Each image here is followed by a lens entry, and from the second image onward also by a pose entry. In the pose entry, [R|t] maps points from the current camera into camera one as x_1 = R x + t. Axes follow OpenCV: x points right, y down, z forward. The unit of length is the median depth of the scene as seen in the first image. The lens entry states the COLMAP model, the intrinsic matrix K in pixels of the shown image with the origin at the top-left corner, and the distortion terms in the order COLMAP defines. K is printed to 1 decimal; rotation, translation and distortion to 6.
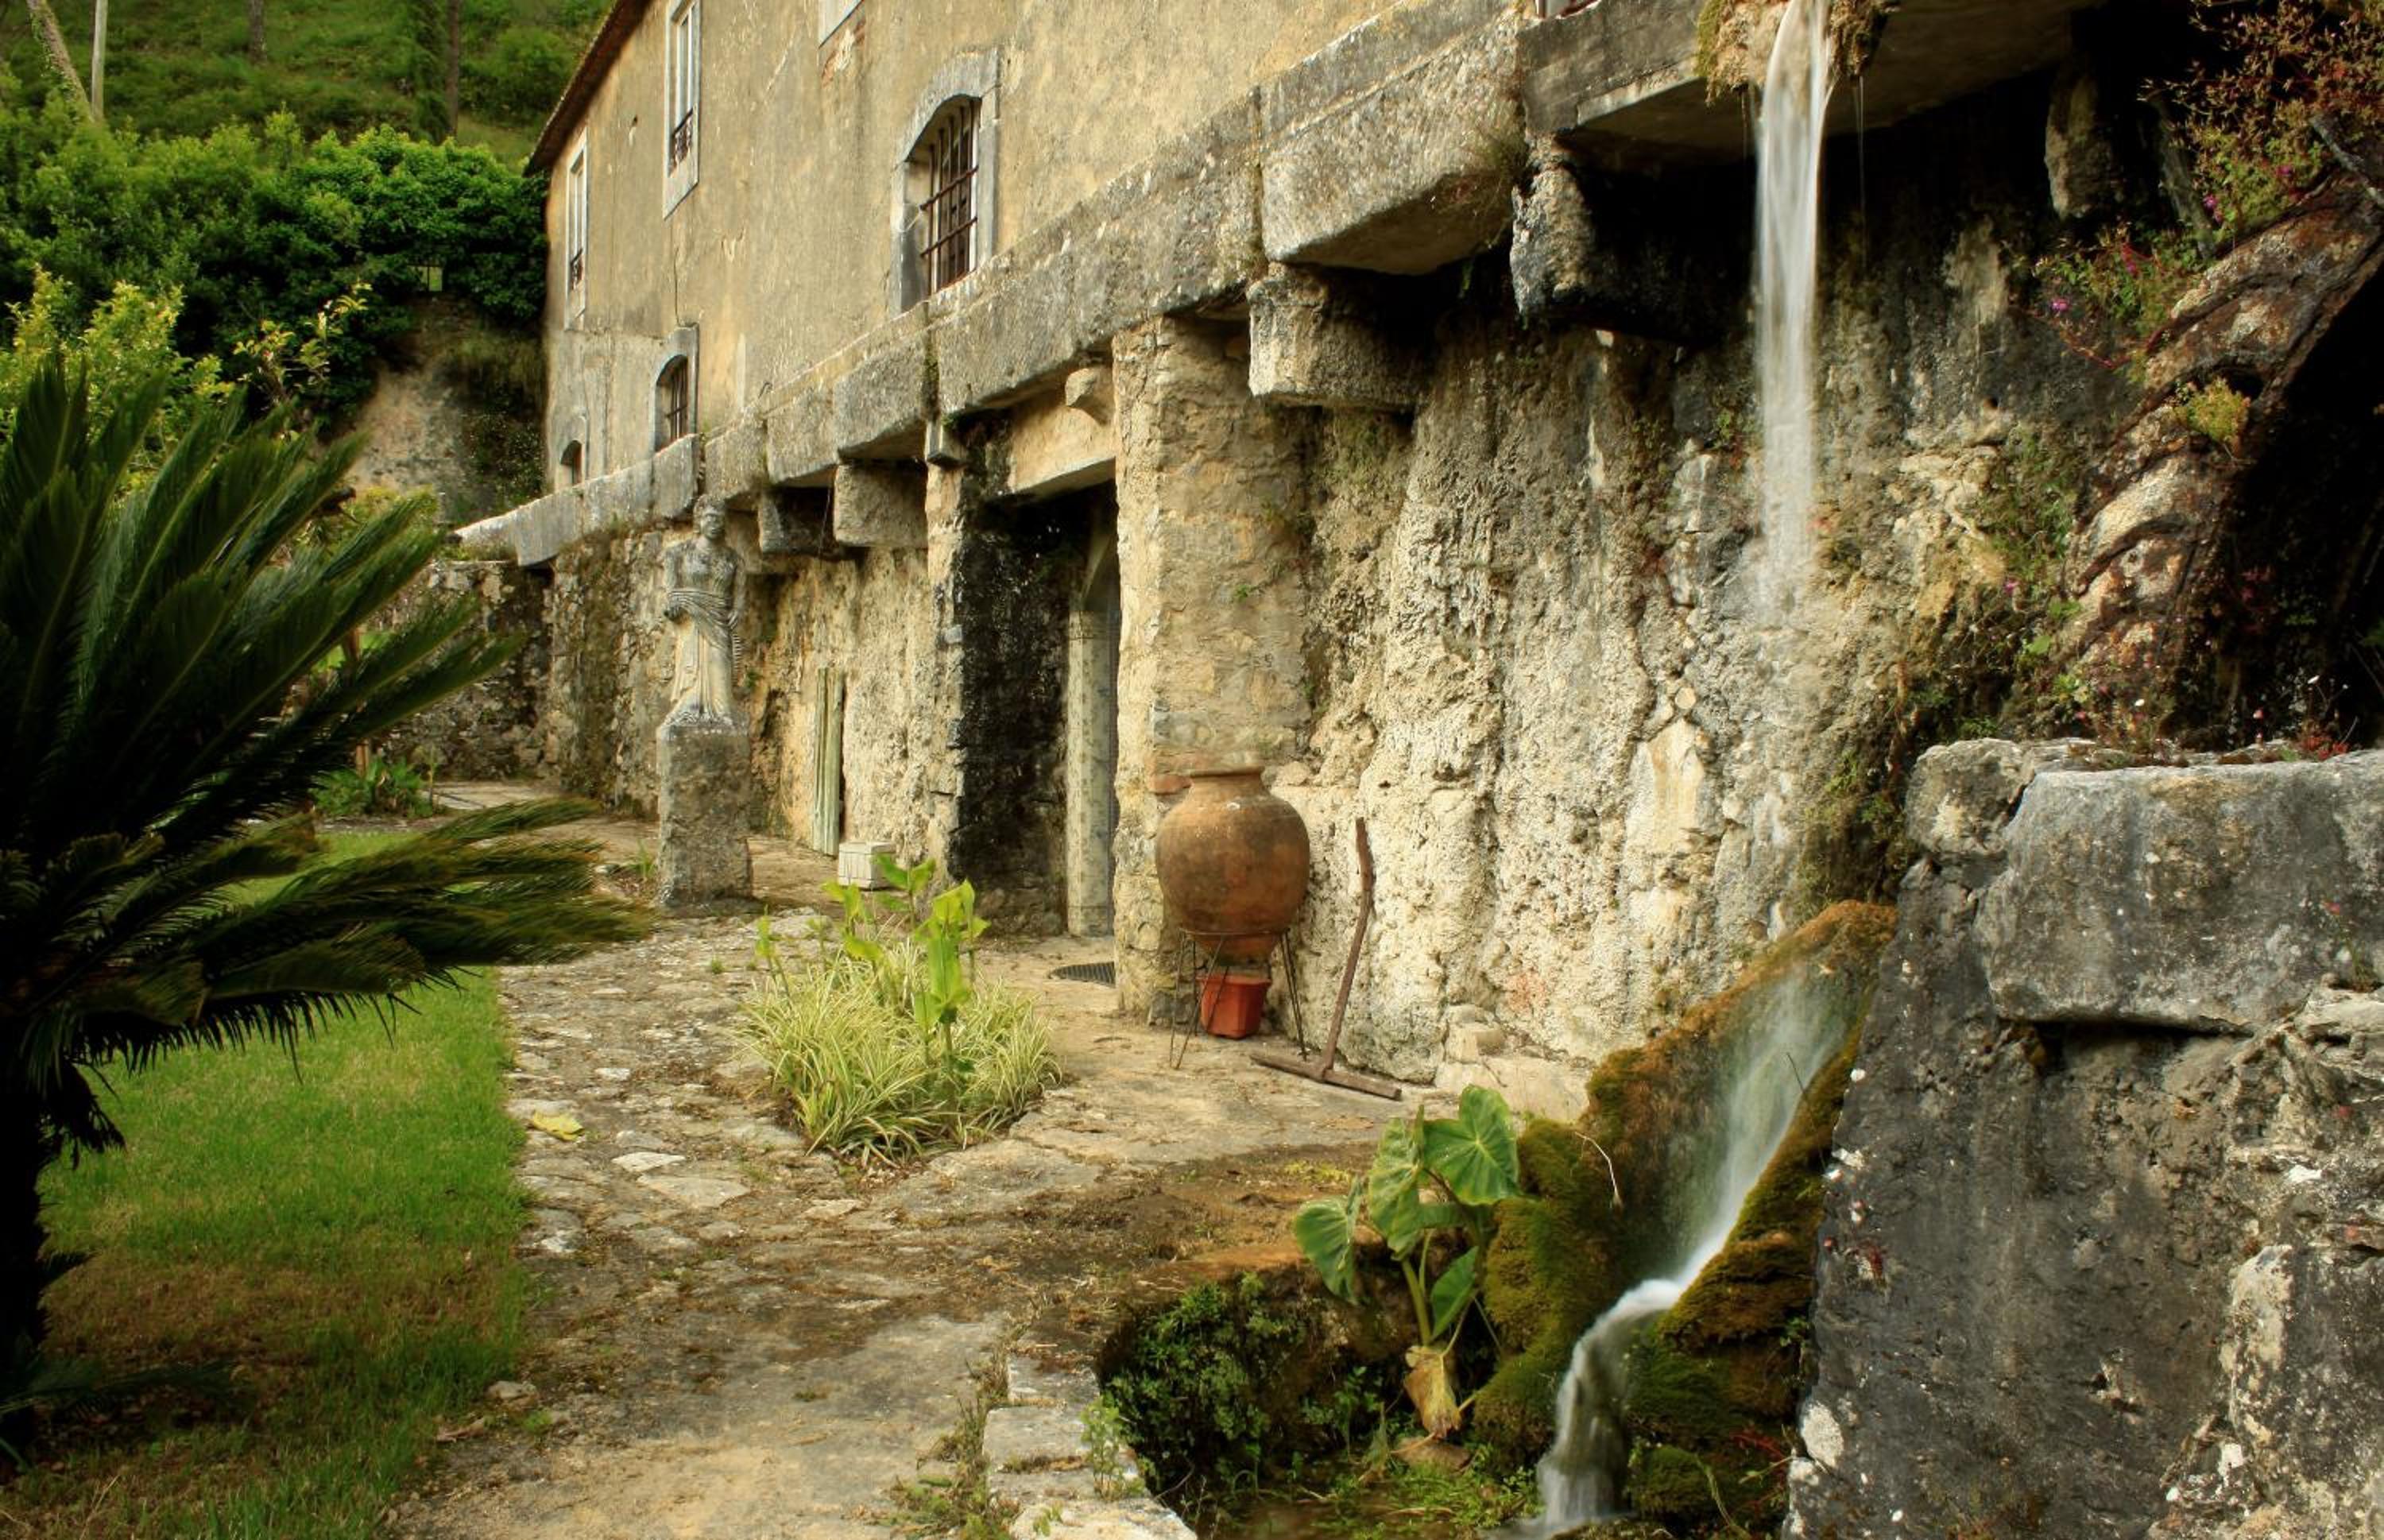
lens RADIAL K [[2081.7, 0, 1192.0], [0, 2081.7, 770.0], [0, 0, 1]] dist [-0.124874, 0.003061]
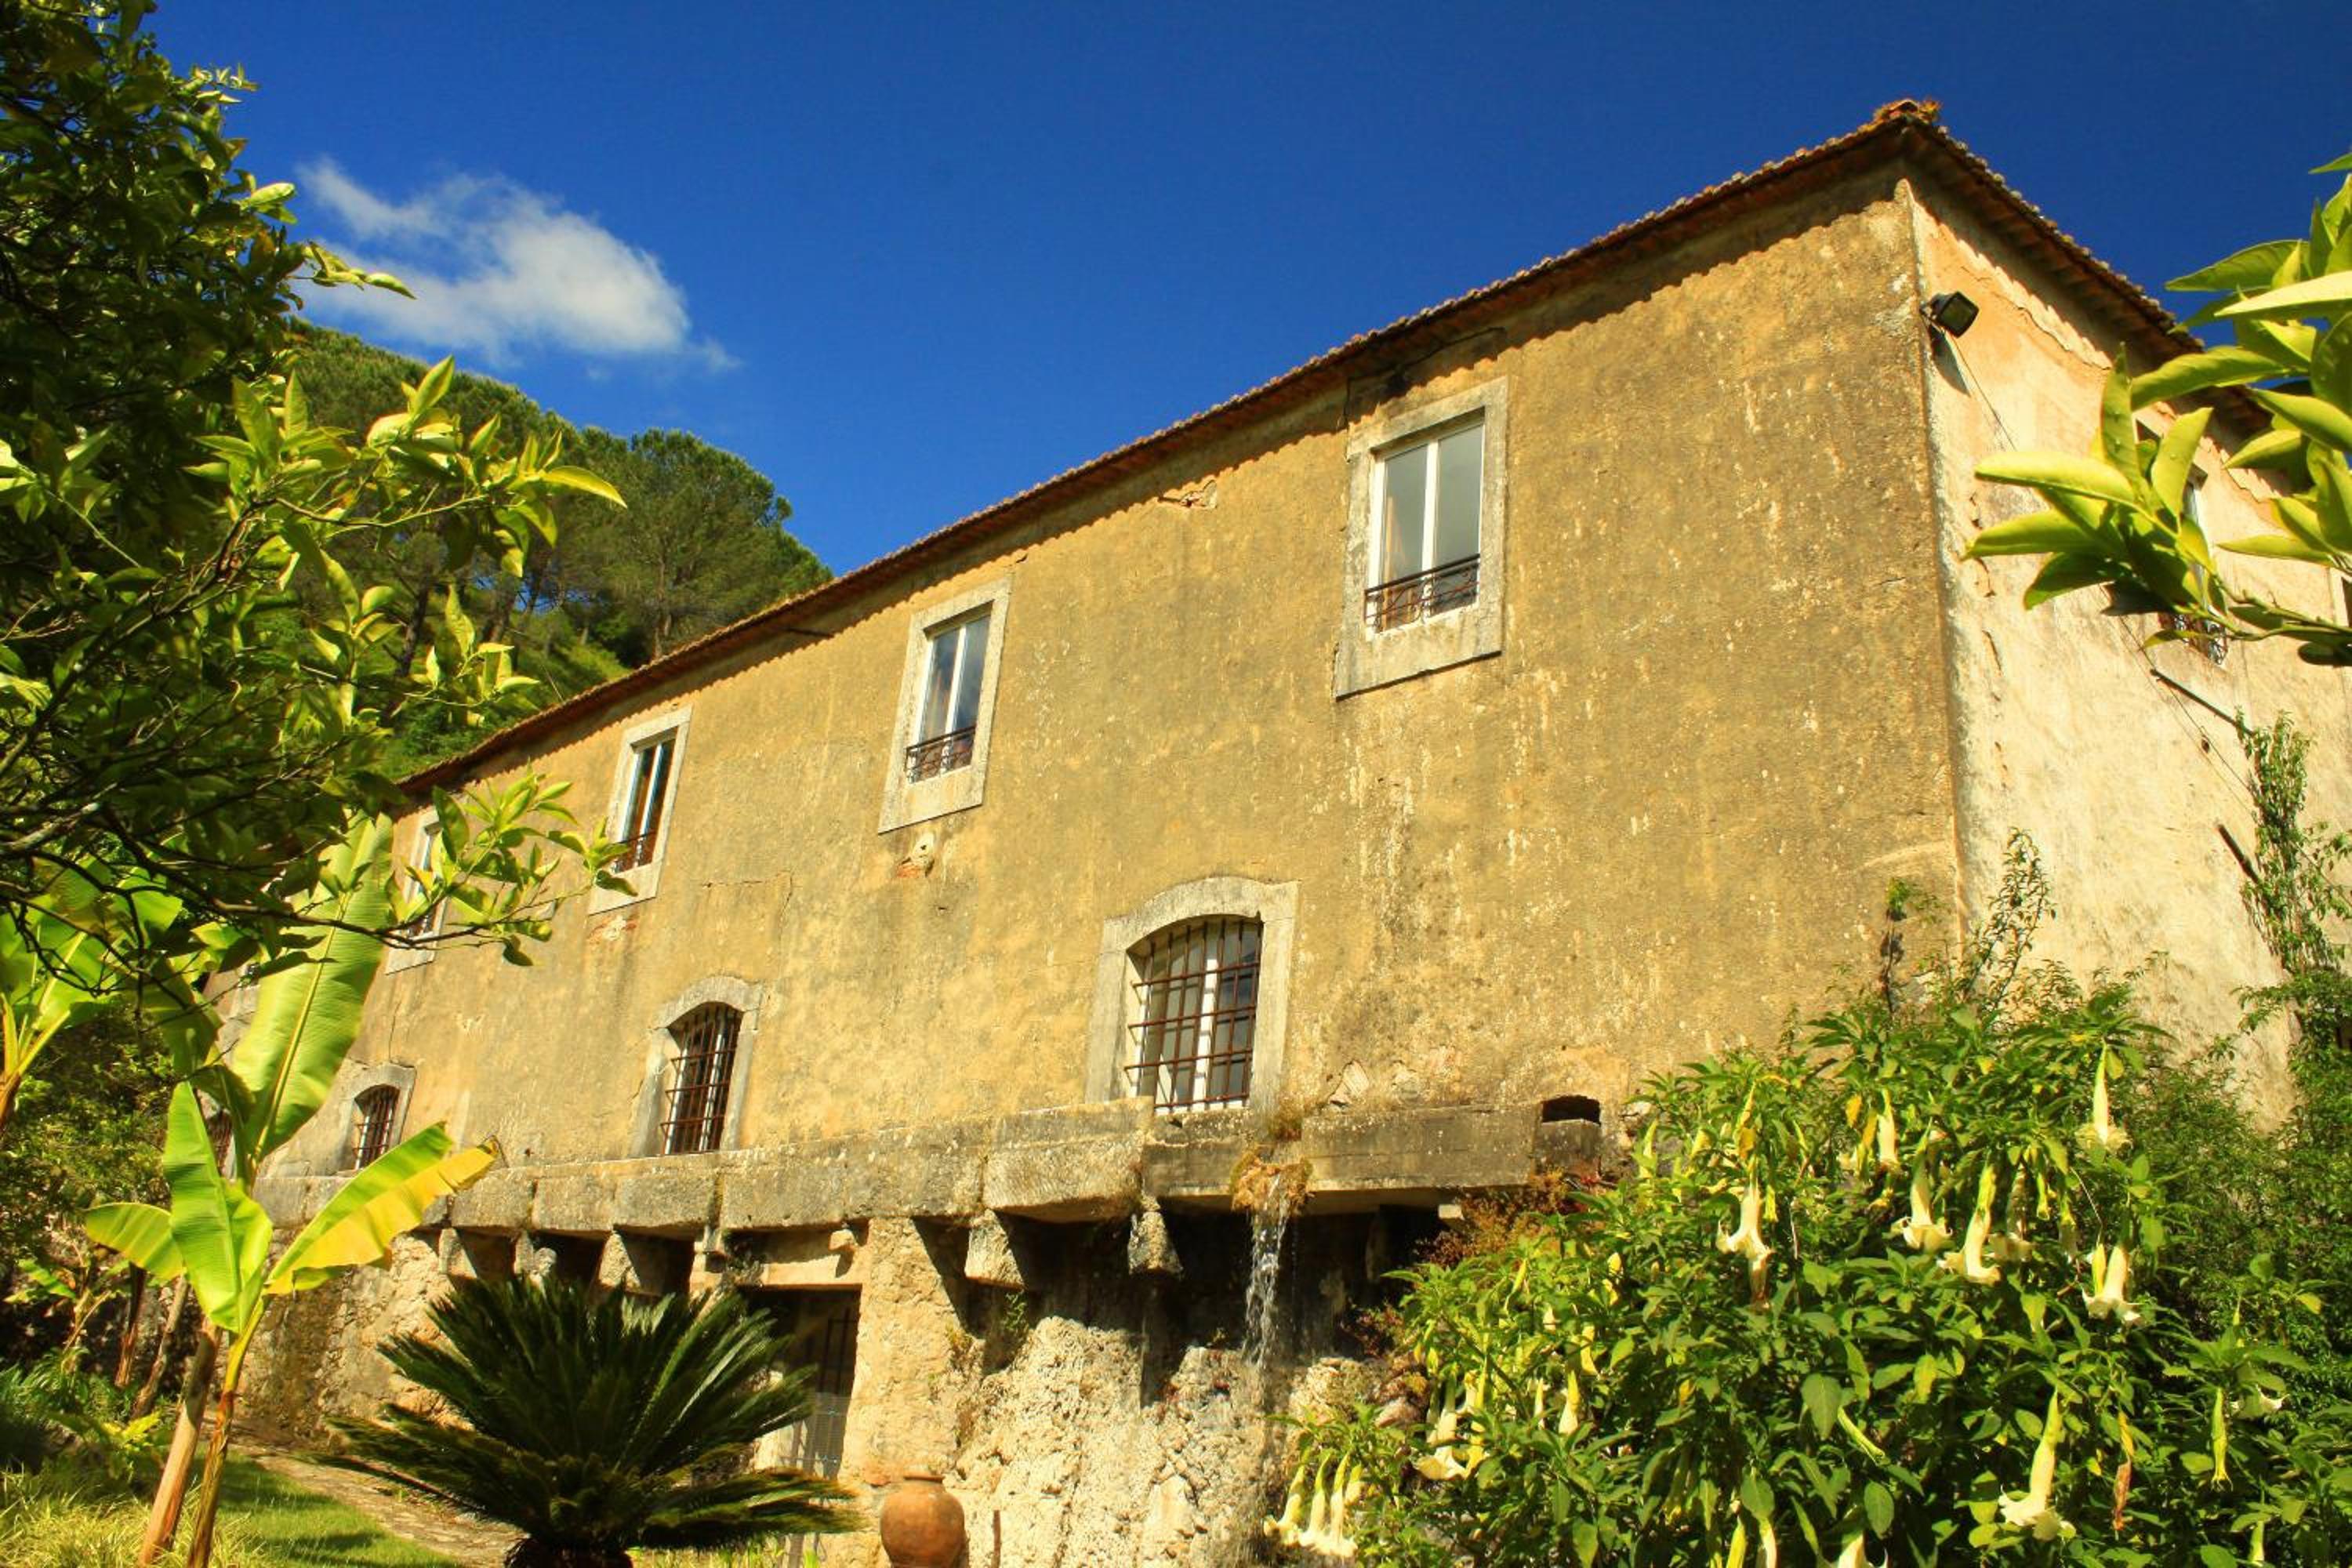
lens RADIAL K [[1946.9, 0, 1176.0], [0, 1946.9, 784.0], [0, 0, 1]] dist [-0.169208, 0.159035]
pose [[0.945839, 0.191597, 0.262066, -0.348599], [-0.089740, 0.930119, -0.356126, 0.011424], [-0.311985, 0.313320, 0.896937, -0.811827]]
